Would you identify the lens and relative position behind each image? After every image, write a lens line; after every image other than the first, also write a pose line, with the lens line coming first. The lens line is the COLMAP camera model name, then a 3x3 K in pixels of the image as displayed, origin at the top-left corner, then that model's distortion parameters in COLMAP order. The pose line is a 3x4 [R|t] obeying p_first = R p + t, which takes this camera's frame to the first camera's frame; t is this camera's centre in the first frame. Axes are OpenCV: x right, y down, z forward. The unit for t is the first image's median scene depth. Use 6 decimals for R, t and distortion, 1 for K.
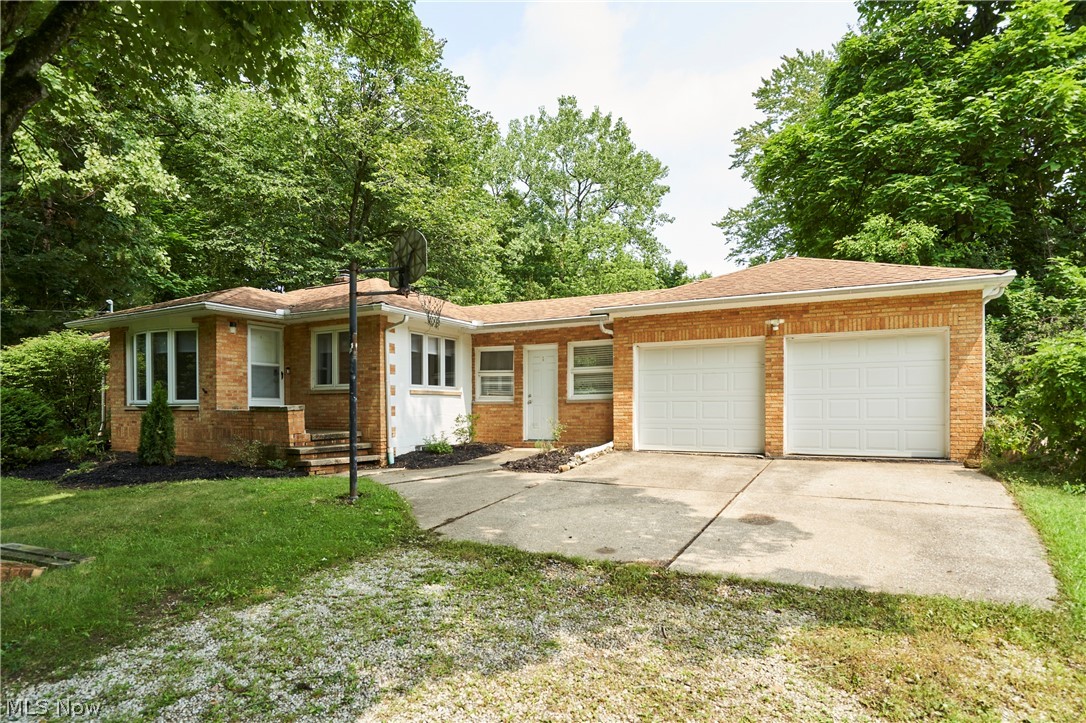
lens RADIAL K [[580.4, 0, 556.0], [0, 580.4, 399.0], [0, 0, 1]] dist [-0.004058, -0.000806]
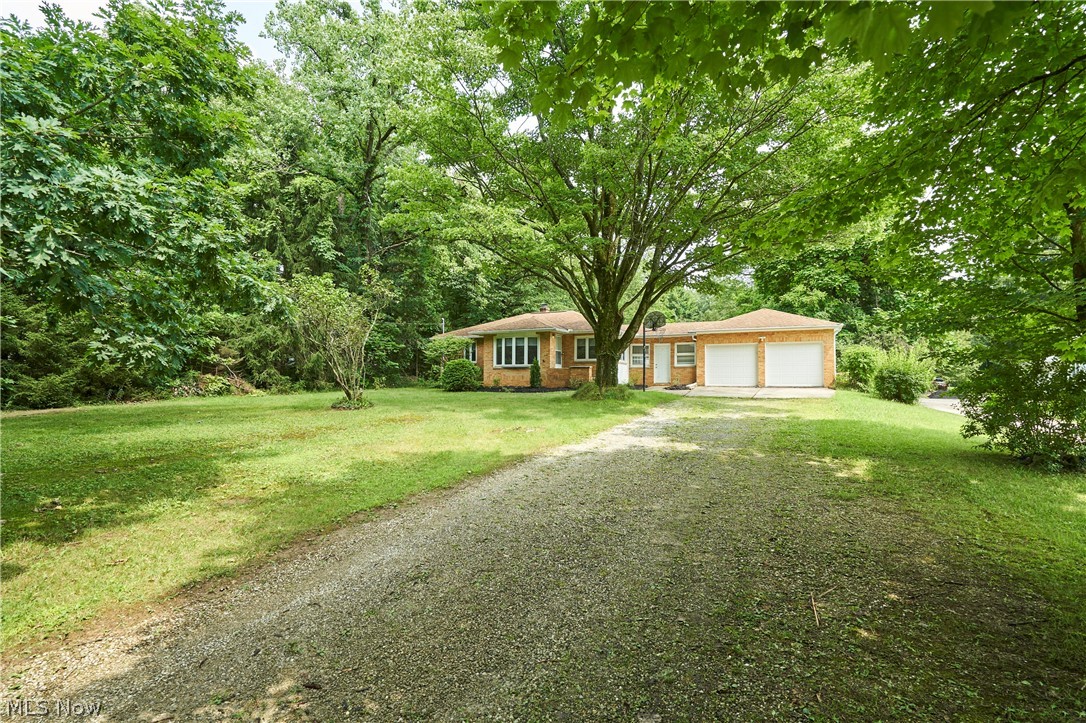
lens RADIAL K [[505.5, 0, 543.0], [0, 505.5, 361.5], [0, 0, 1]] dist [-0.001606, -0.000279]
pose [[0.999551, 0.010712, 0.027972, -0.631189], [-0.009618, 0.999194, -0.038979, 0.073106], [-0.028367, 0.038692, 0.998848, -1.180188]]
